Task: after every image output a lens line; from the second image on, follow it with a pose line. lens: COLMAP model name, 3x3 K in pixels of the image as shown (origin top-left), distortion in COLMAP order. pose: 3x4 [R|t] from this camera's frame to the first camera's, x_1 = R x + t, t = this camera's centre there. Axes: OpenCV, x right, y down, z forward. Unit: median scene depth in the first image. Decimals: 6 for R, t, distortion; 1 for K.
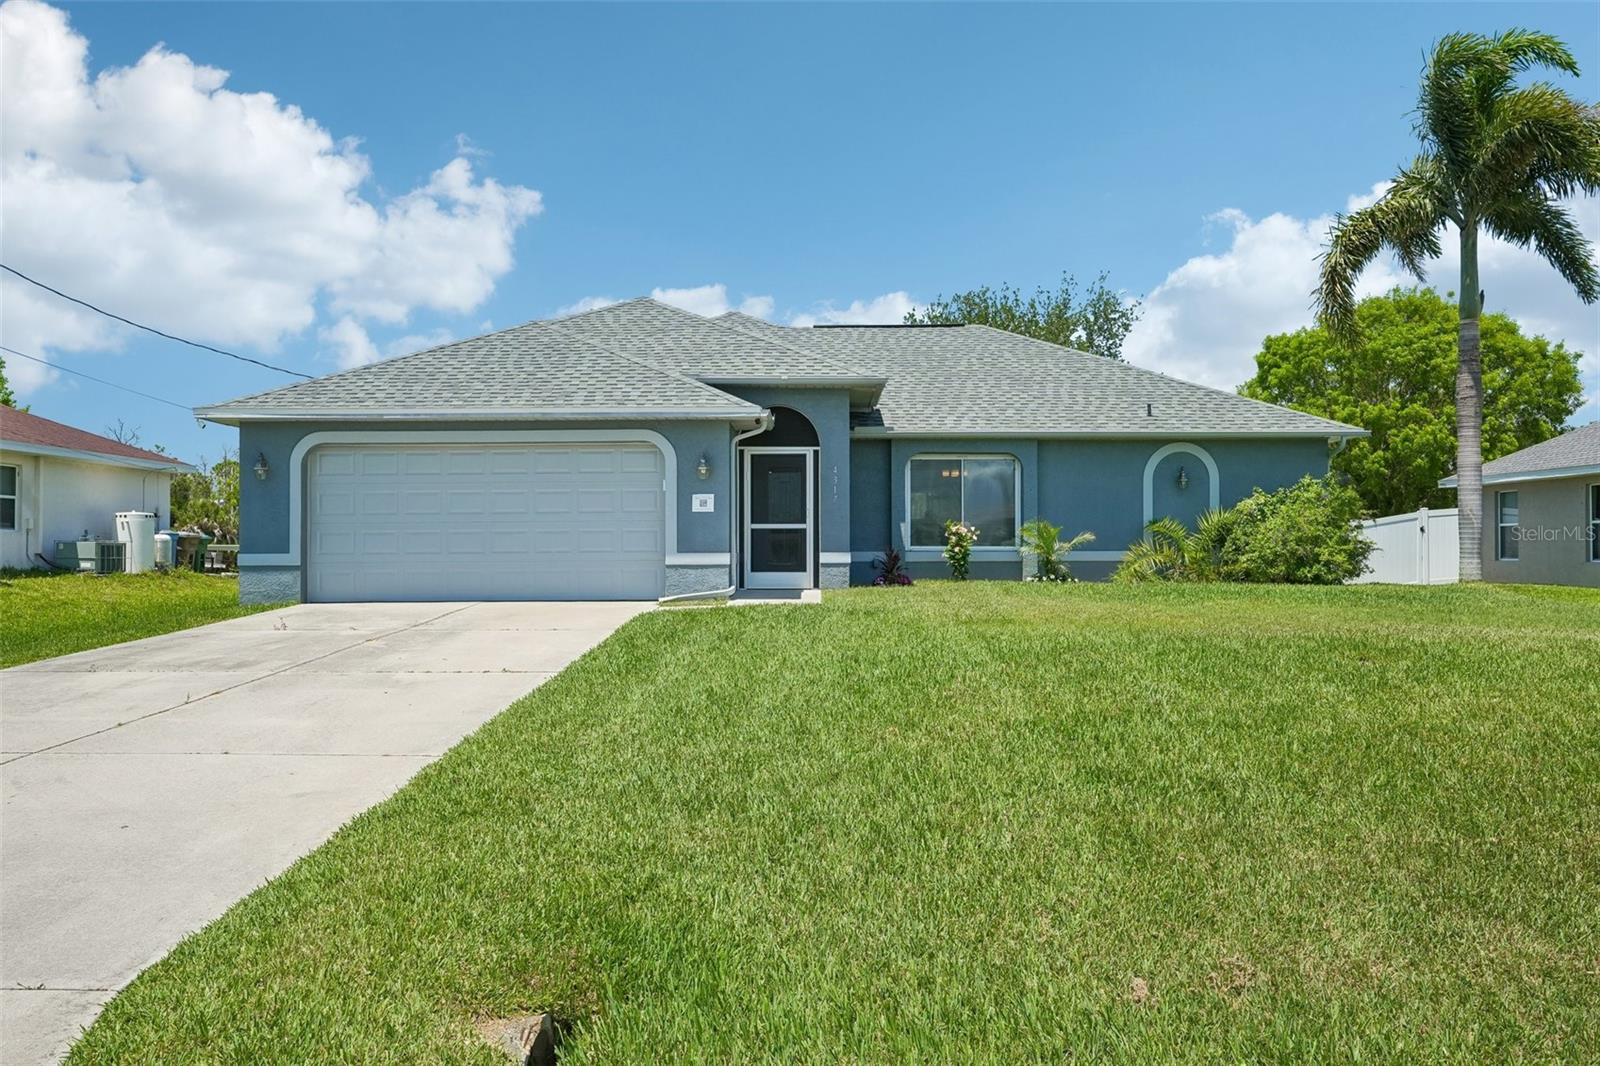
lens RADIAL K [[1229.5, 0, 795.6], [0, 1229.5, 537.9], [0, 0, 1]] dist [-0.010935, -0.006139]
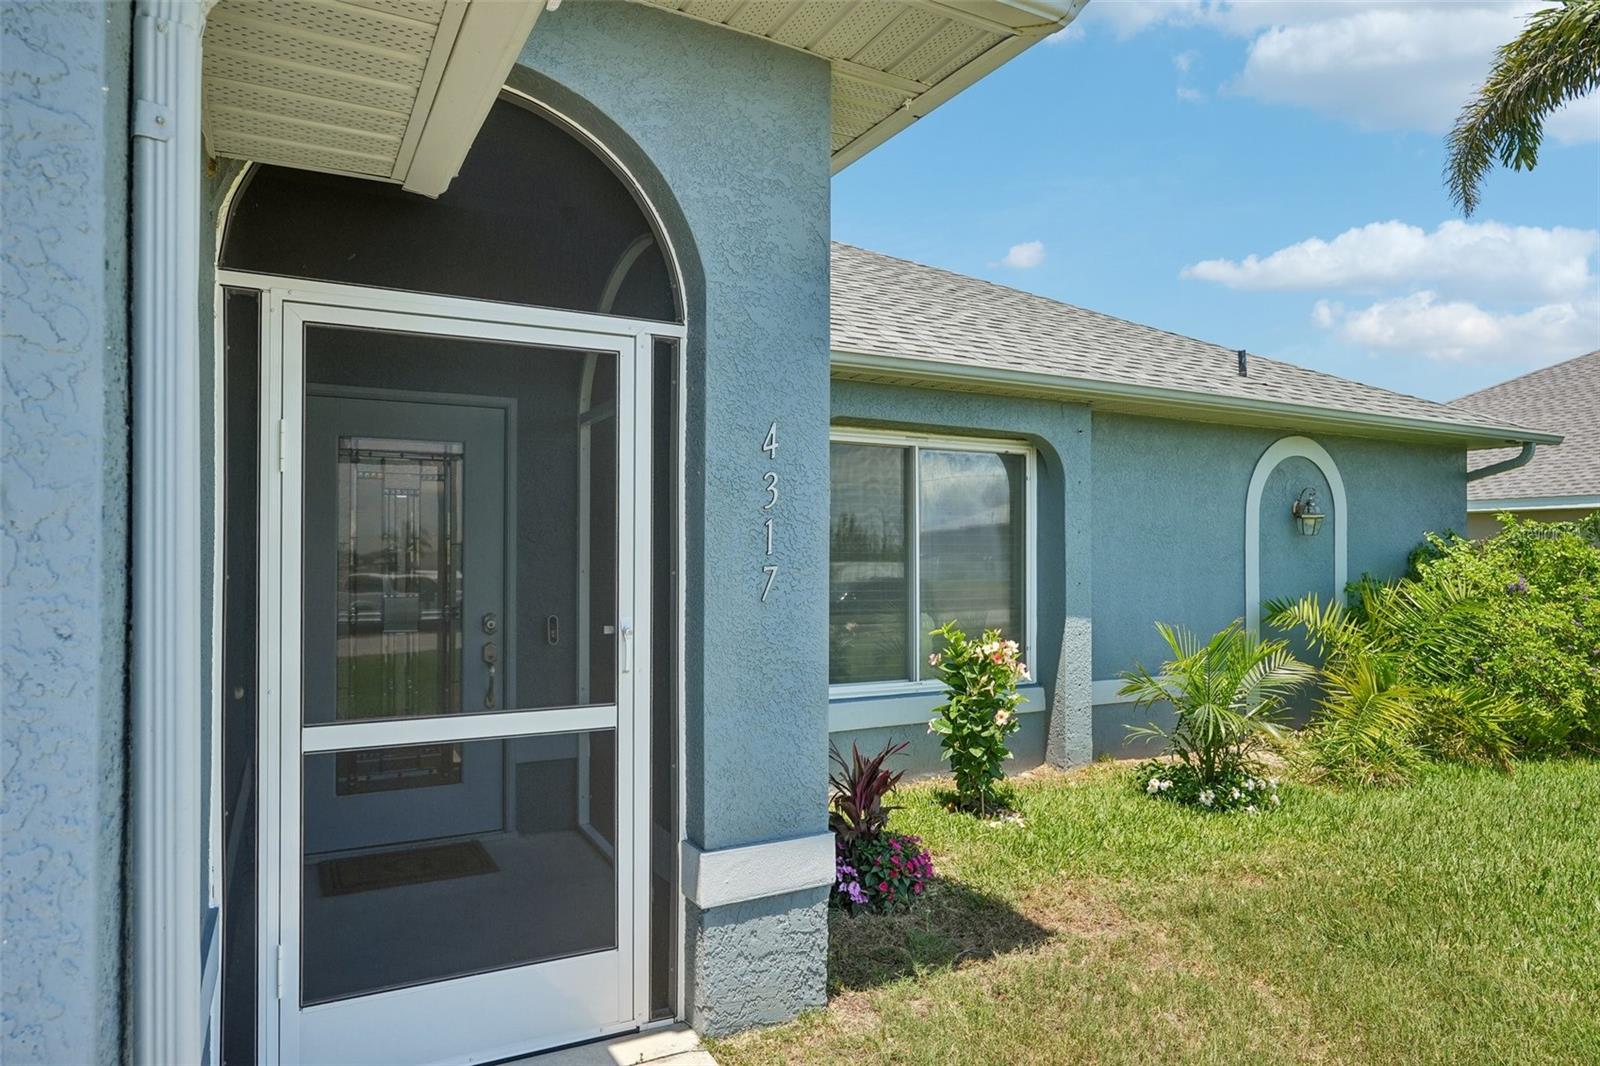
lens RADIAL K [[964.3, 0, 801.6], [0, 964.3, 542.7], [0, 0, 1]] dist [-0.005492, -0.000684]
pose [[0.867222, 0.009463, 0.497832, -0.043342], [-0.010955, 0.999940, 0.000077, -0.037959], [-0.497801, -0.005520, 0.867274, 0.850642]]
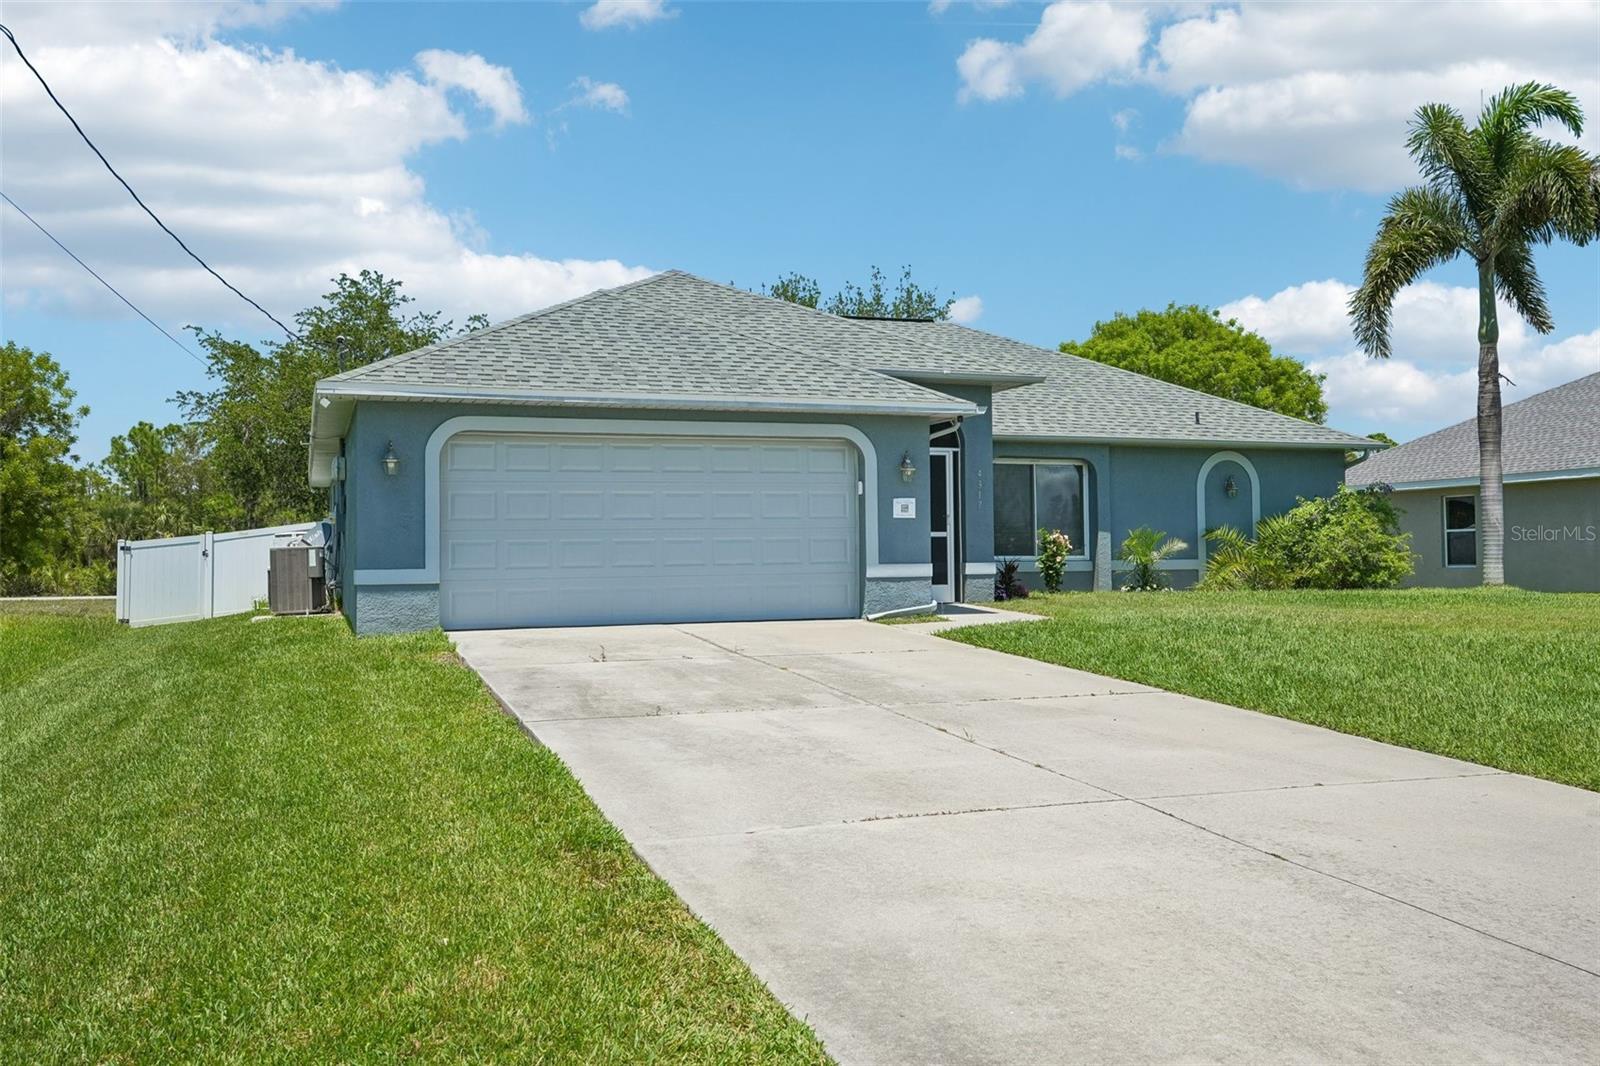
lens RADIAL K [[1365.0, 0, 802.4], [0, 1365.0, 531.1], [0, 0, 1]] dist [-0.001407, 0.002601]
pose [[0.932225, 0.000323, 0.361879, -0.459959], [0.004663, 0.999906, -0.012906, 0.000745], [-0.361849, 0.013719, 0.932136, 0.091218]]
